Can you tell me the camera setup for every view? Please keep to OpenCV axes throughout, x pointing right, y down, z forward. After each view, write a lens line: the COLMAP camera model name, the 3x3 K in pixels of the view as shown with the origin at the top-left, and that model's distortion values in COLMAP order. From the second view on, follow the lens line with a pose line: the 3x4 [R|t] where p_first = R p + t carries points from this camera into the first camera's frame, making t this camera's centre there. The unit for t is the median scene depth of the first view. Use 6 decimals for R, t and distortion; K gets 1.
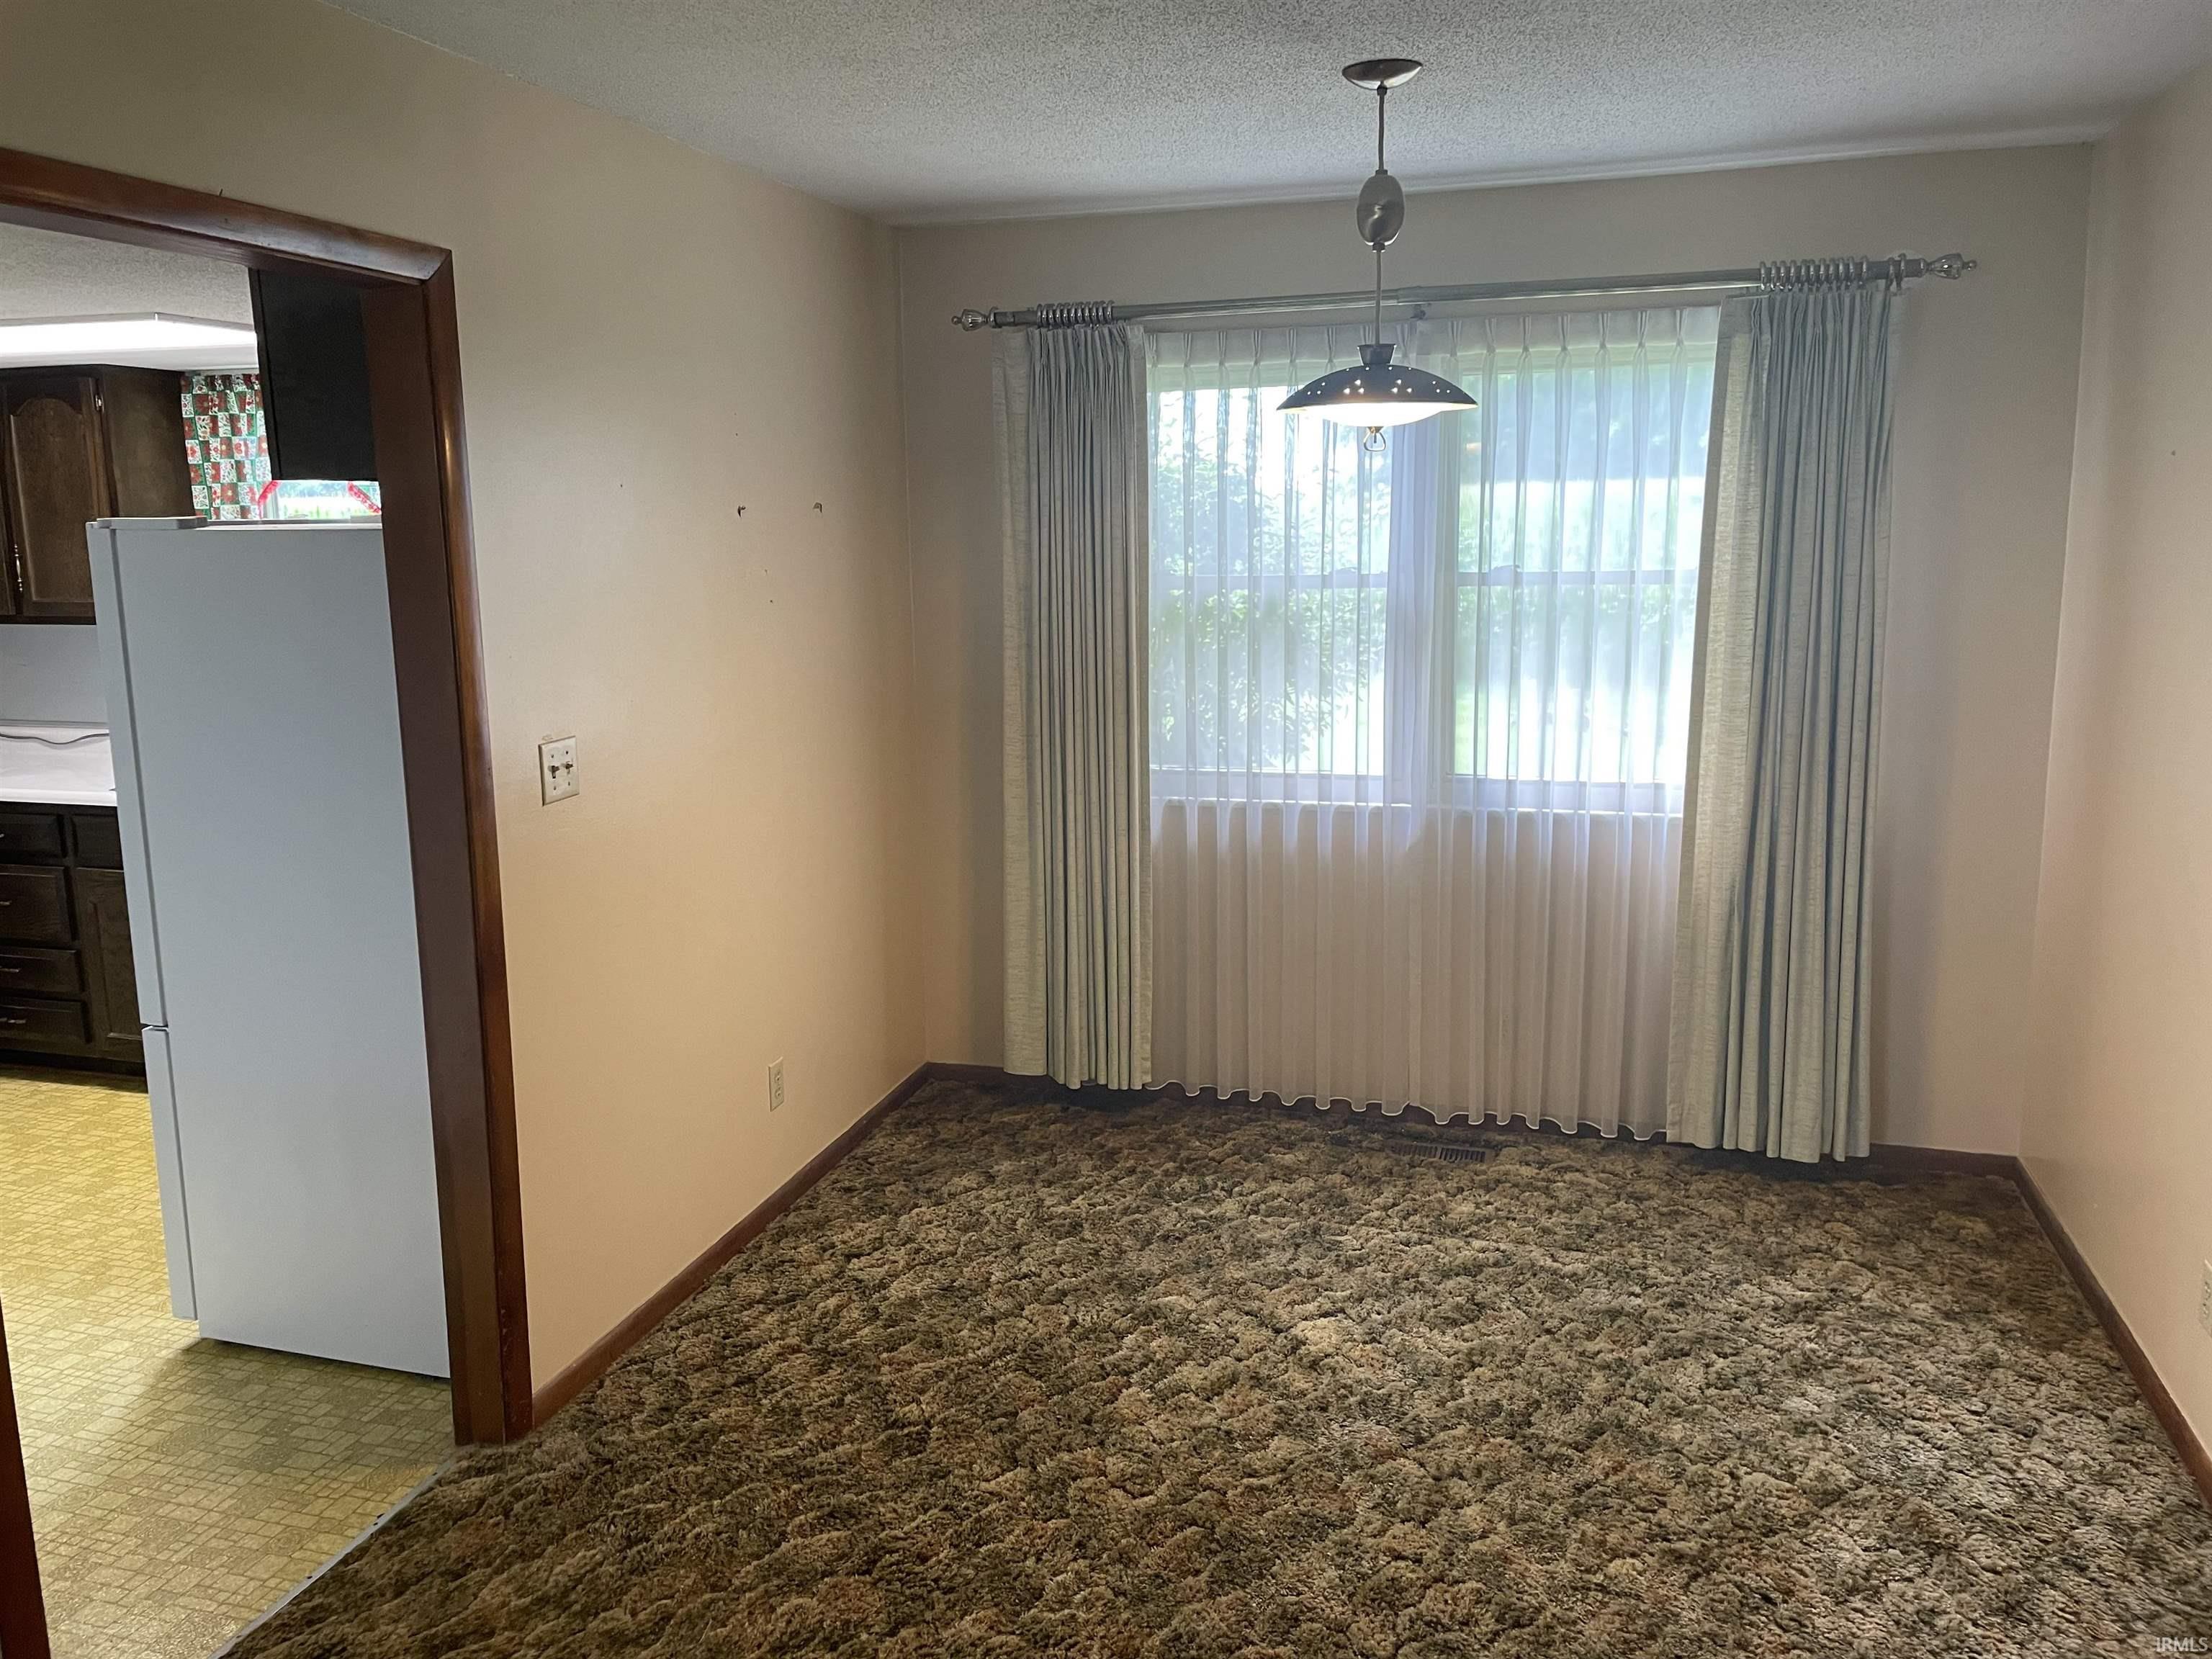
lens RADIAL K [[1671.3, 0, 1081.3], [0, 1671.3, 806.0], [0, 0, 1]] dist [0.089954, -0.115642]
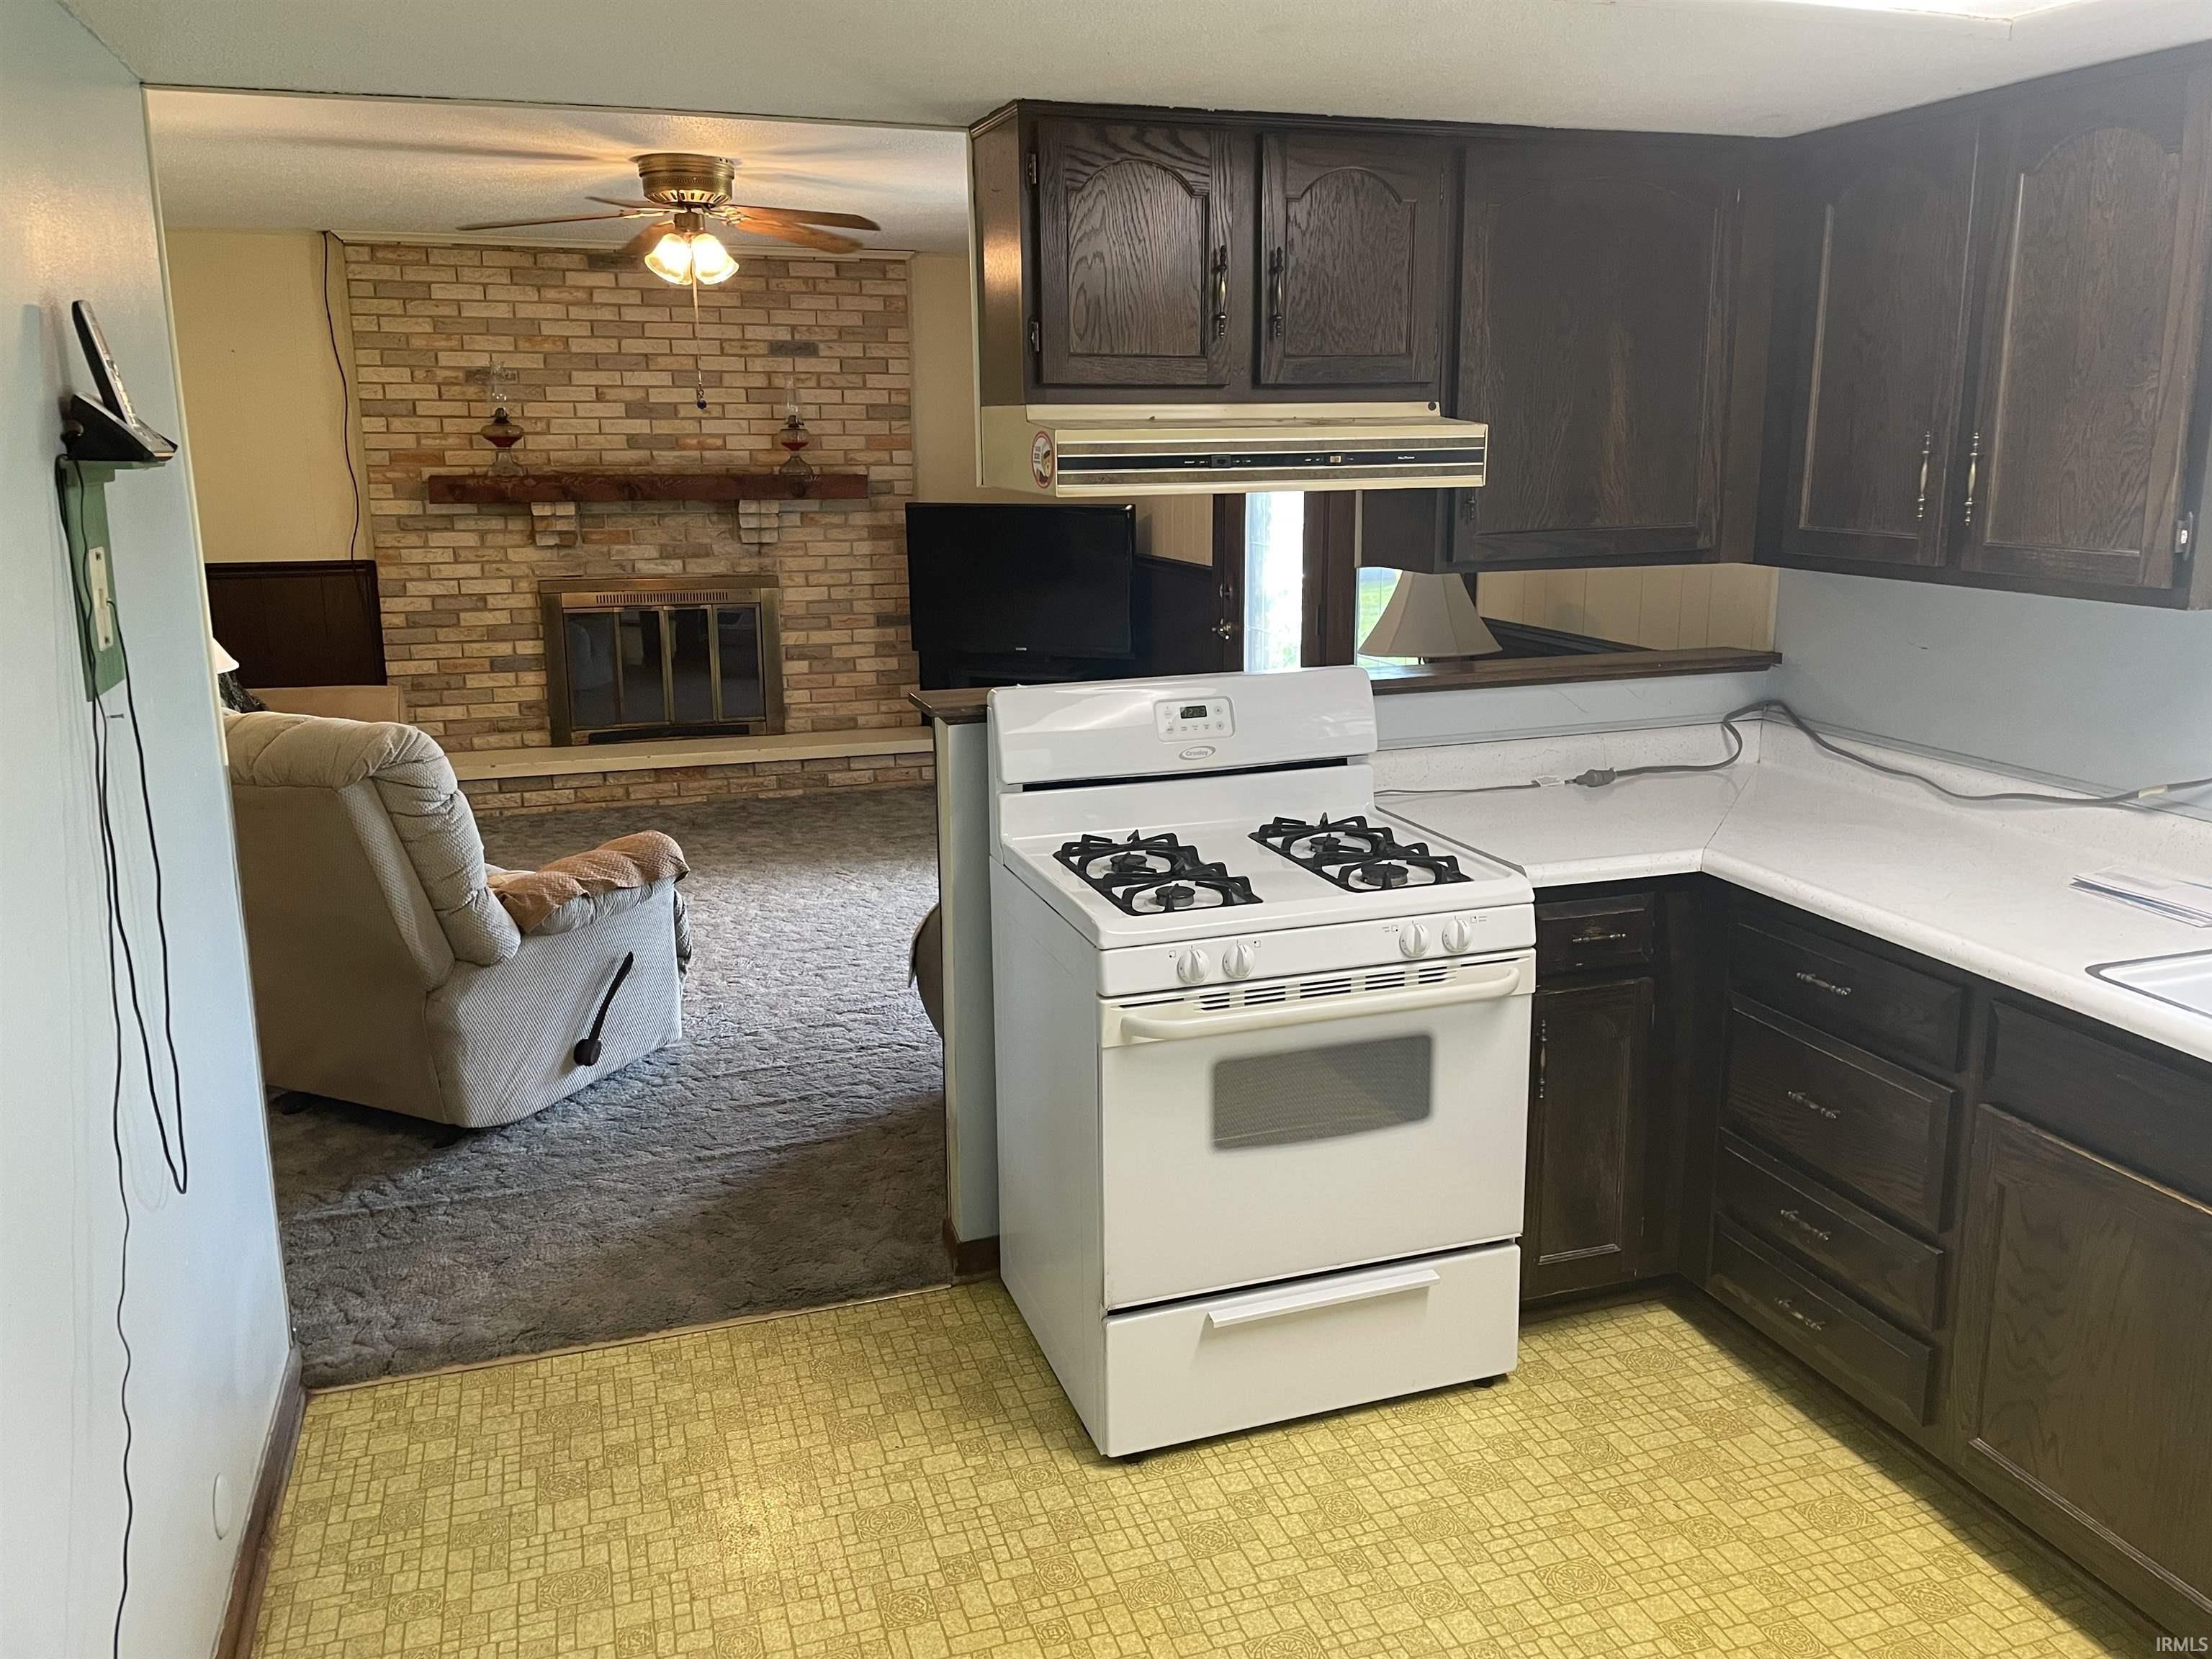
lens RADIAL K [[1671.3, 0, 1114.6], [0, 1671.3, 793.2], [0, 0, 1]] dist [0.089954, -0.115642]
pose [[0.592207, 0.181072, -0.785178, -0.356974], [-0.137903, 0.982823, 0.122641, -0.073534], [0.793898, 0.035649, 0.607005, 0.484399]]
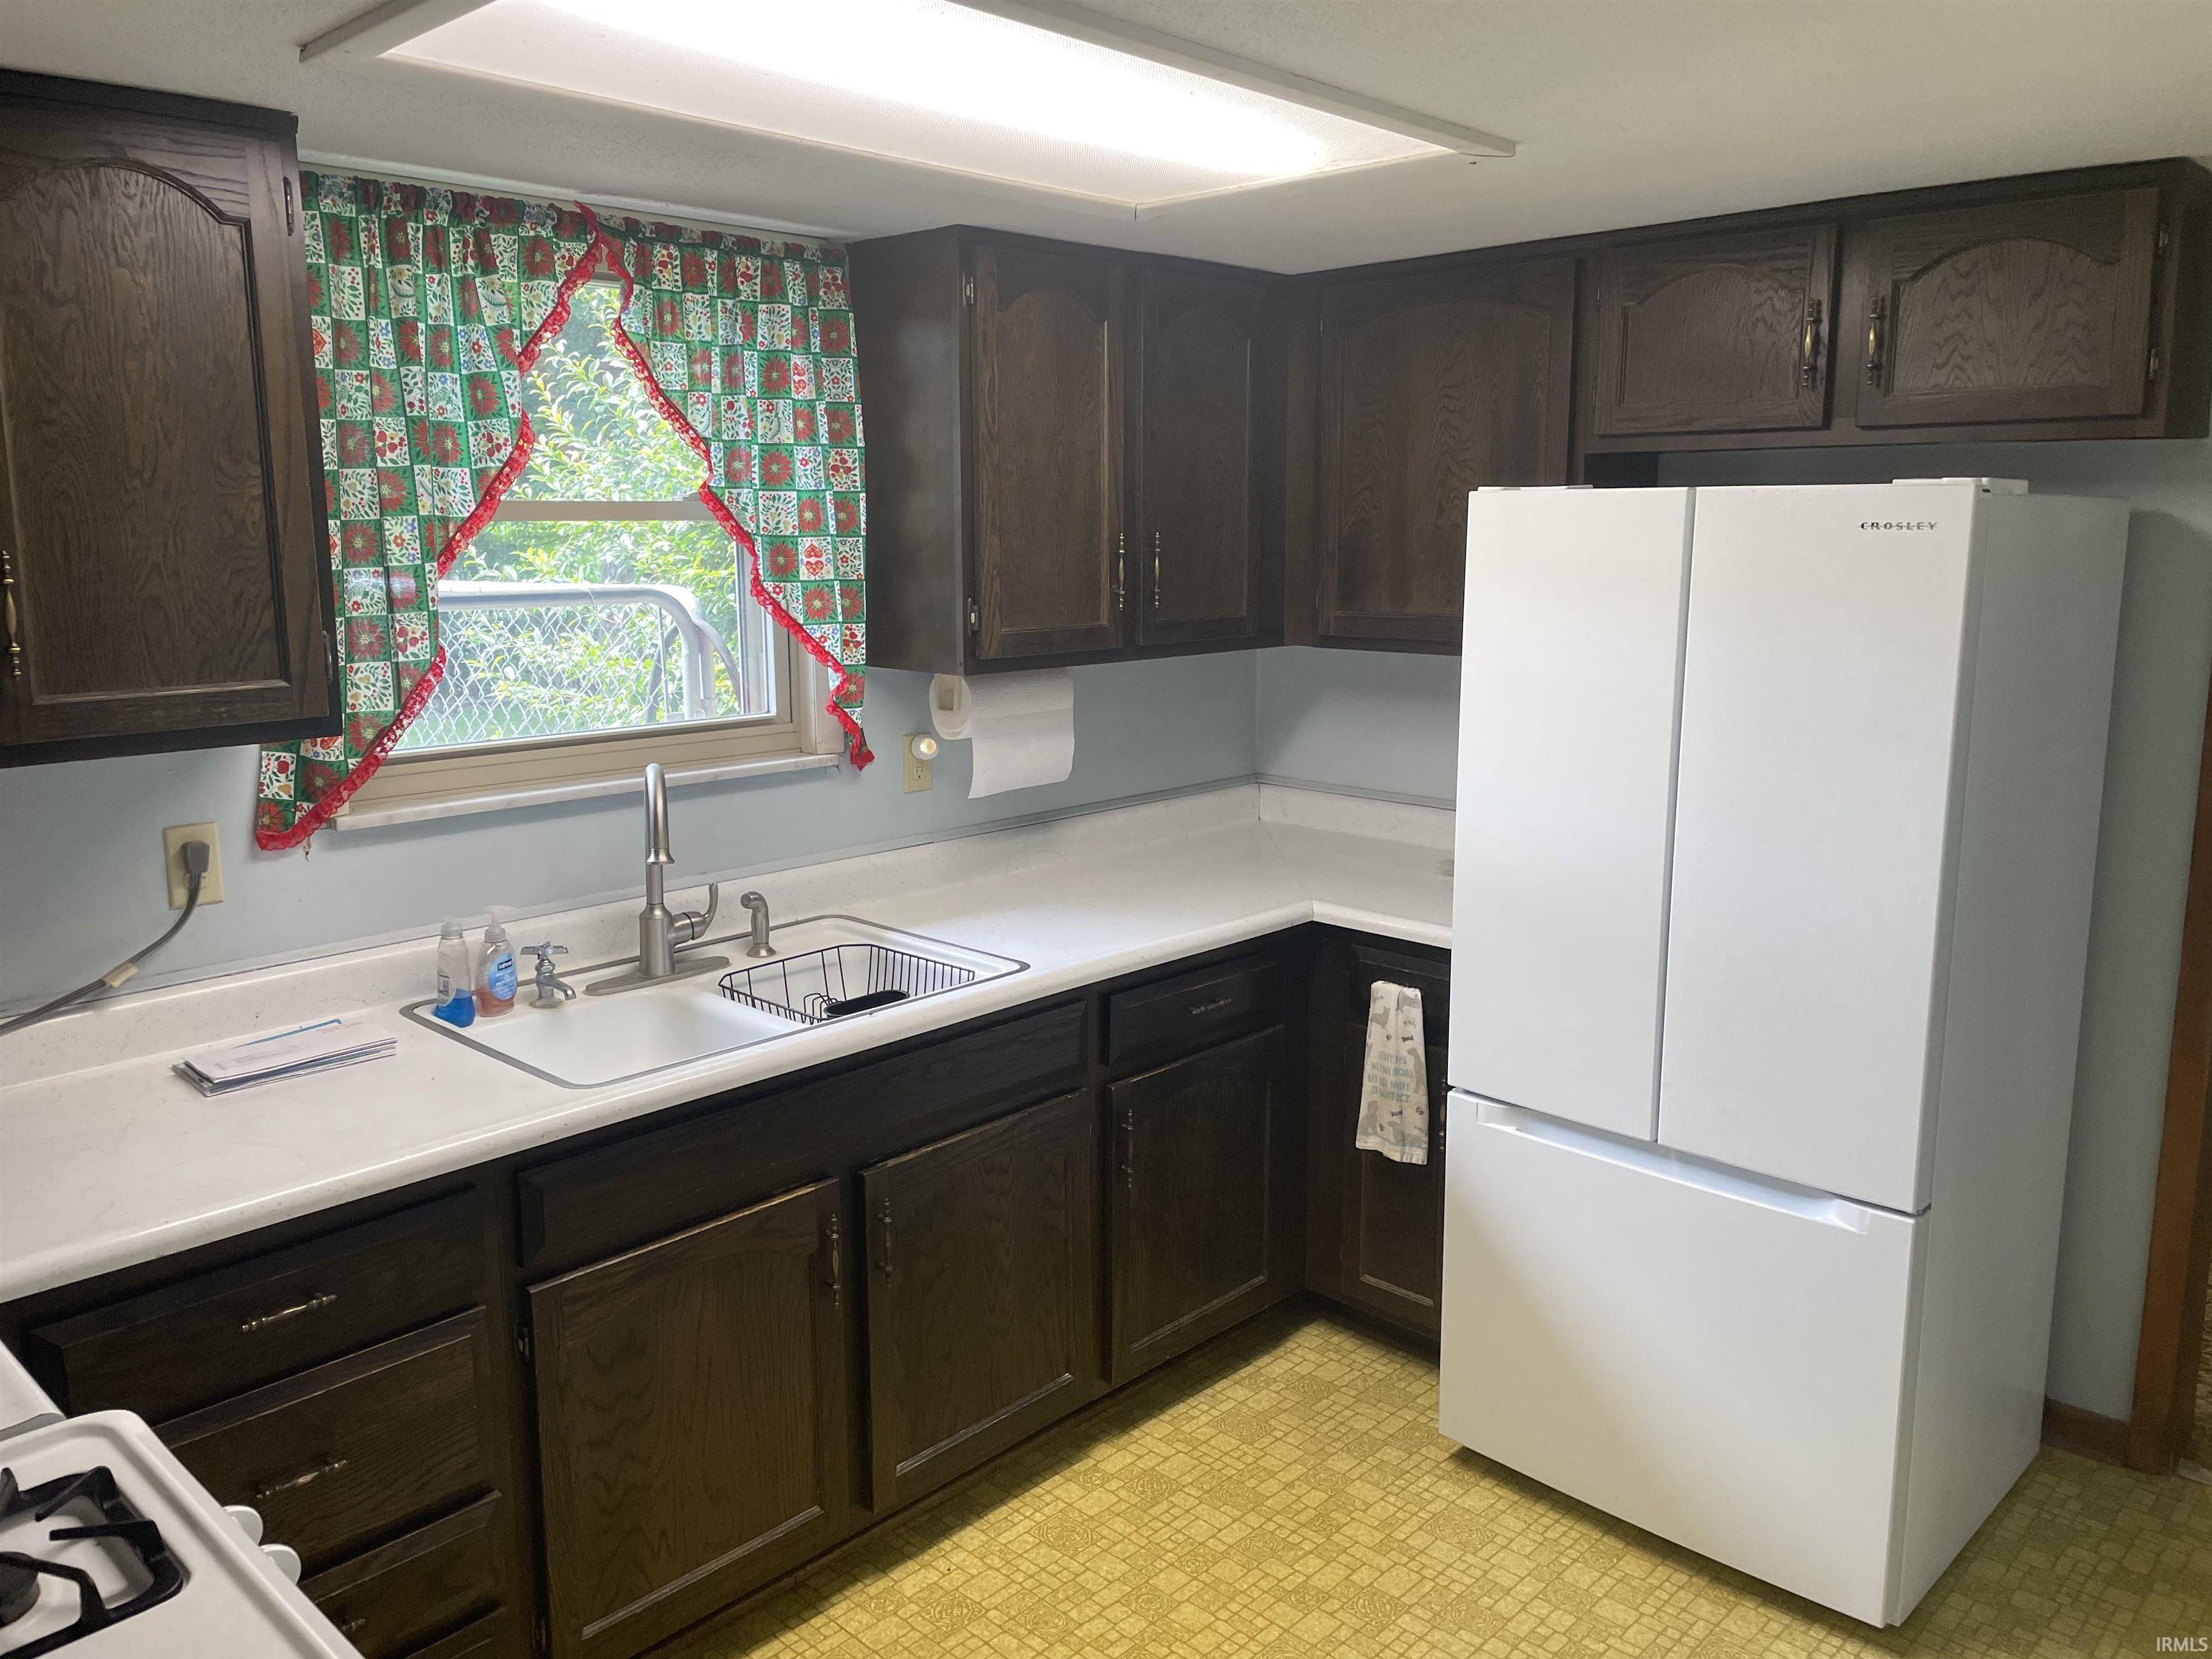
lens RADIAL K [[1671.3, 0, 1083.3], [0, 1671.3, 791.1], [0, 0, 1]] dist [0.089954, -0.115642]
pose [[0.442246, -0.133407, 0.886917, -0.859838], [0.150043, 0.985945, 0.073486, -0.095719], [-0.884254, 0.100577, 0.456047, 0.639116]]
